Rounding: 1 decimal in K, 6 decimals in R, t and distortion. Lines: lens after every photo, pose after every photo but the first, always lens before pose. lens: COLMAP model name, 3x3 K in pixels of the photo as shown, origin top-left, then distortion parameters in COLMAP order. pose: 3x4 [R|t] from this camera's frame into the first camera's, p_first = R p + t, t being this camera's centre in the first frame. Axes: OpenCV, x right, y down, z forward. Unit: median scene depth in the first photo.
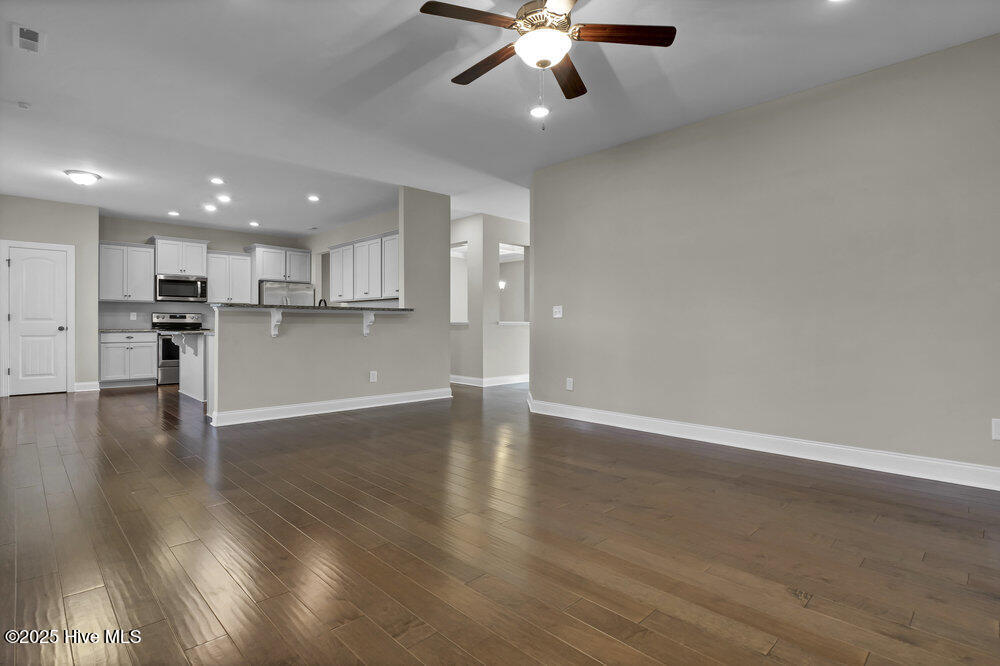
lens RADIAL K [[502.4, 0, 500.0], [0, 502.4, 333.0], [0, 0, 1]] dist [-0.008827, -0.000539]
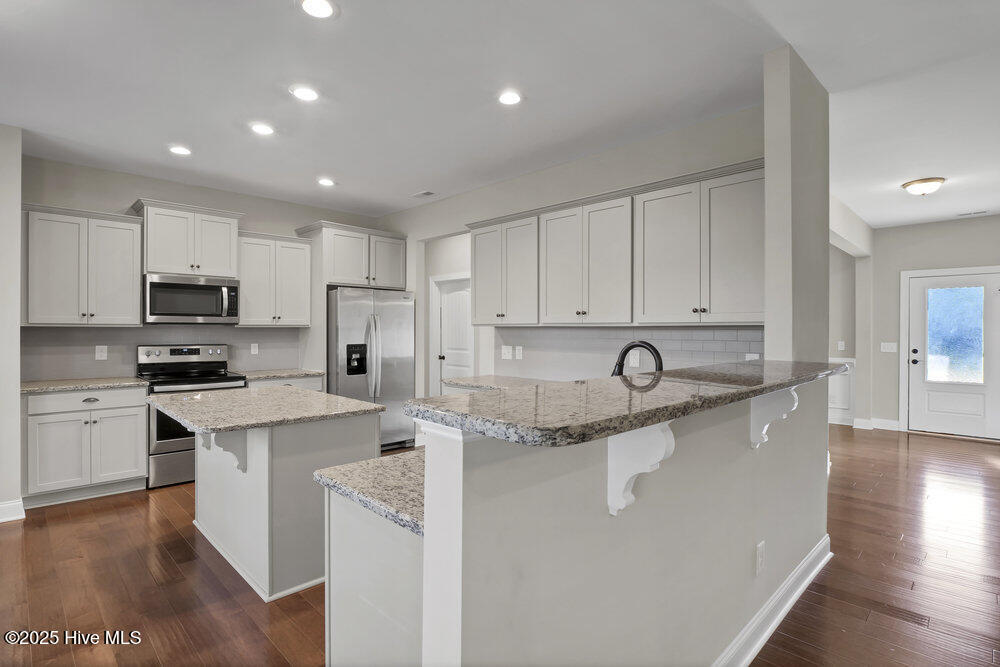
lens RADIAL K [[502.4, 0, 500.0], [0, 502.4, 333.5], [0, 0, 1]] dist [-0.008827, -0.000539]
pose [[0.999881, 0.000267, 0.015409, -0.314529], [-0.000186, 0.999986, -0.005209, -0.050257], [-0.015410, 0.005206, 0.999868, 0.457411]]
